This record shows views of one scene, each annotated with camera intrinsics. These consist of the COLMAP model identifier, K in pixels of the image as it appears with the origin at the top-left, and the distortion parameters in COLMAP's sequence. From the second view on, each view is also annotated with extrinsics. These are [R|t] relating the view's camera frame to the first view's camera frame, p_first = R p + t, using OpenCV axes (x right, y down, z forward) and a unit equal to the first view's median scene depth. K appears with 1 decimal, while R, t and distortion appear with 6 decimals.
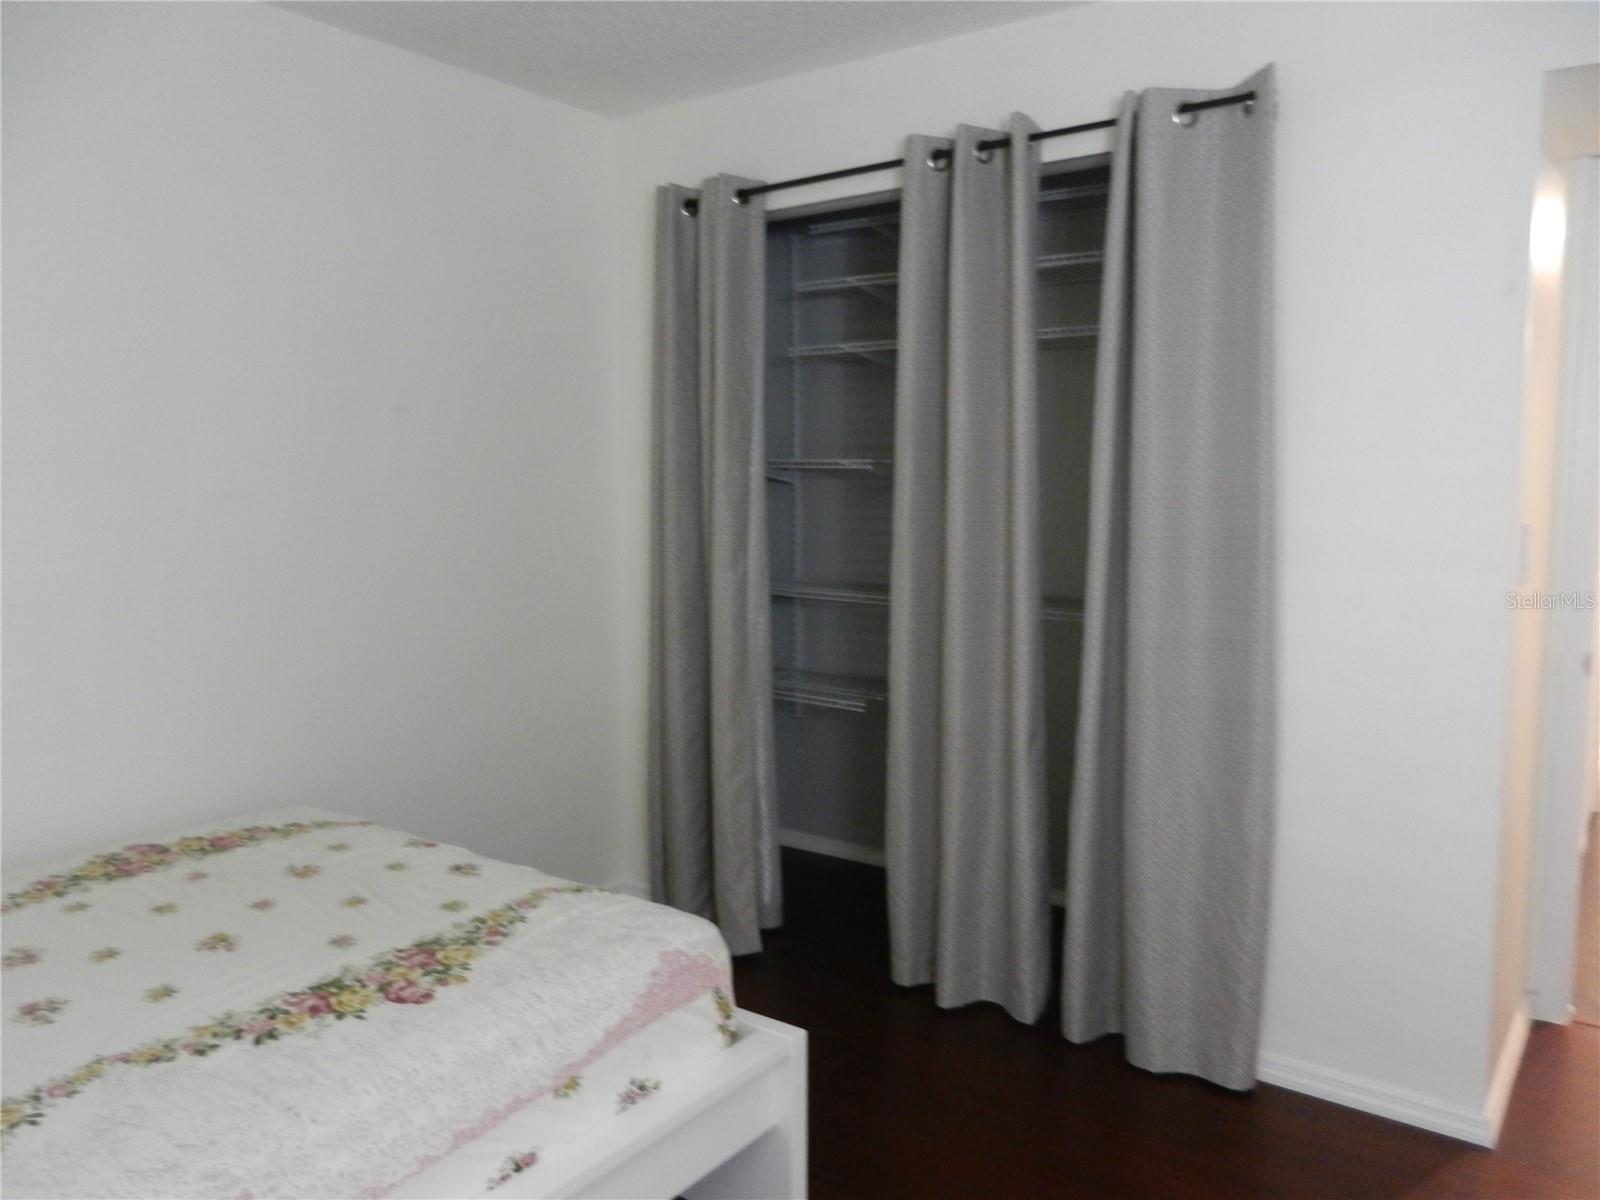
lens RADIAL K [[1195.7, 0, 804.0], [0, 1195.7, 598.1], [0, 0, 1]] dist [0.007612, 0.007681]
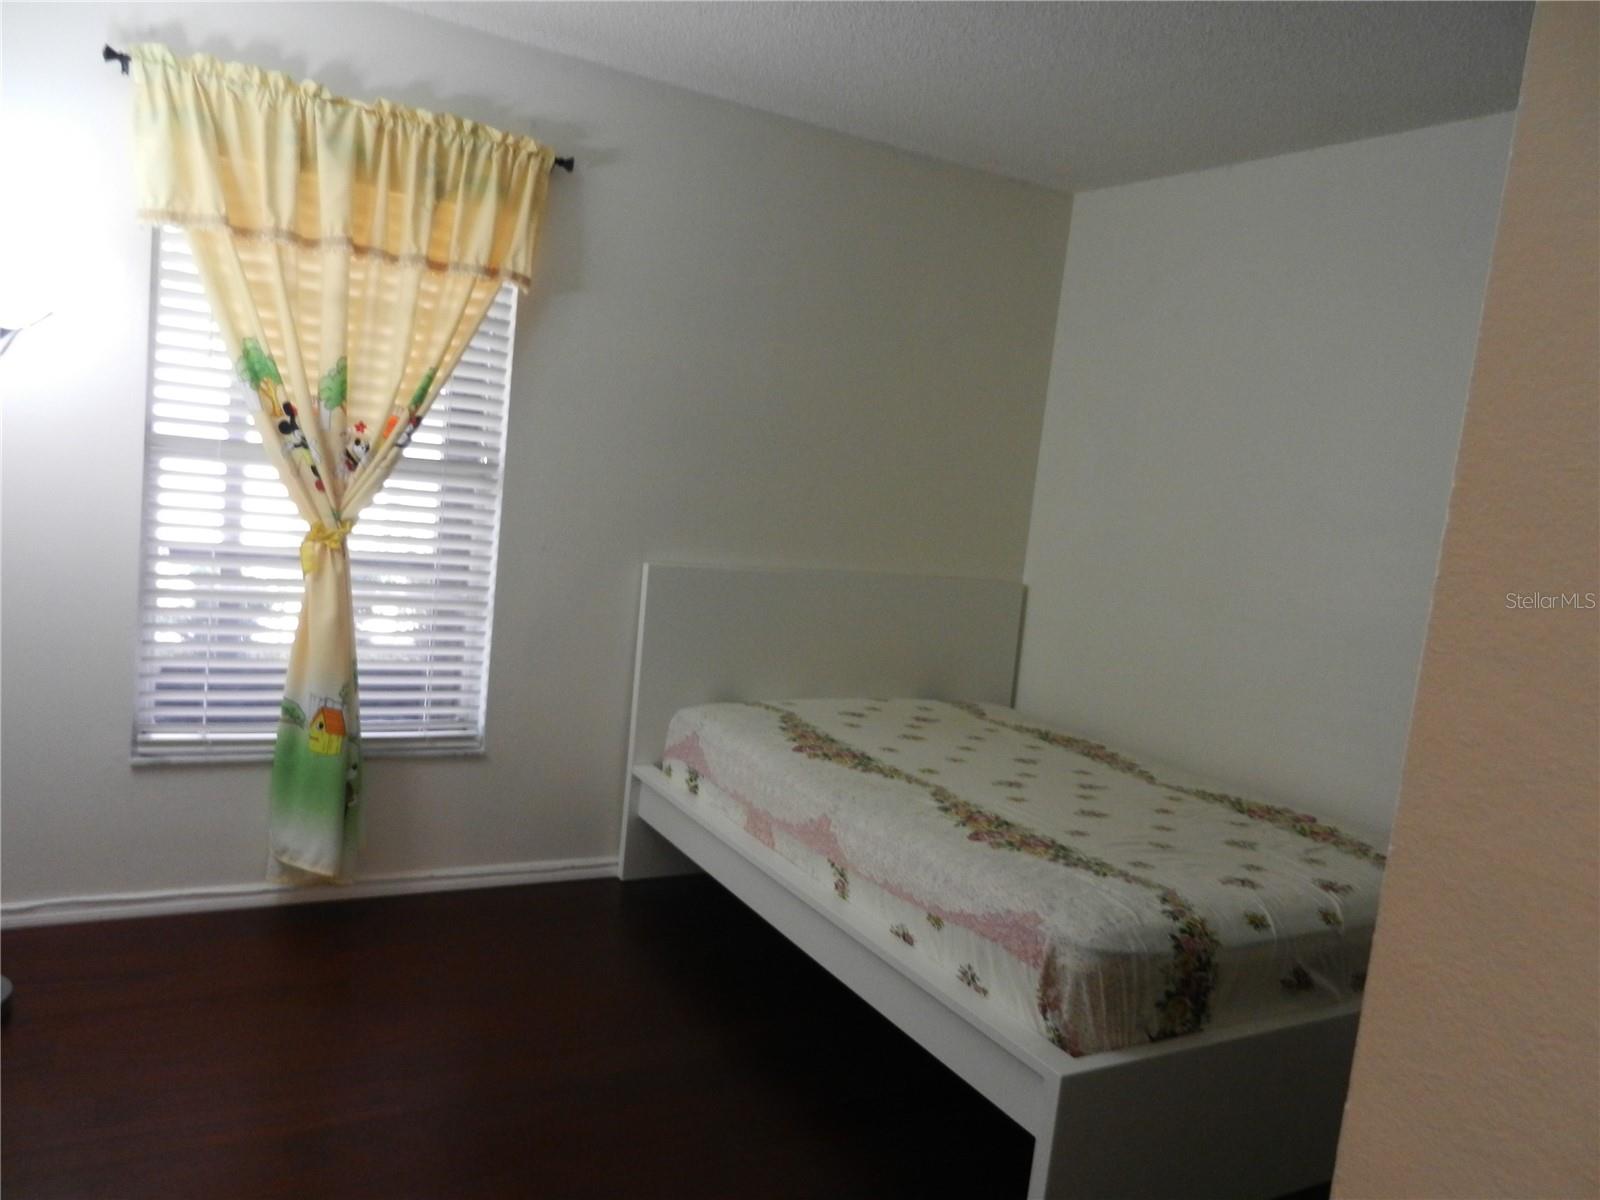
lens RADIAL K [[1195.7, 0, 802.7], [0, 1195.7, 600.7], [0, 0, 1]] dist [0.007612, 0.007681]
pose [[-0.387219, 0.072626, -0.919123, 1.098207], [-0.194506, 0.968022, 0.158433, -0.156296], [0.901237, 0.240124, -0.360710, 1.205338]]
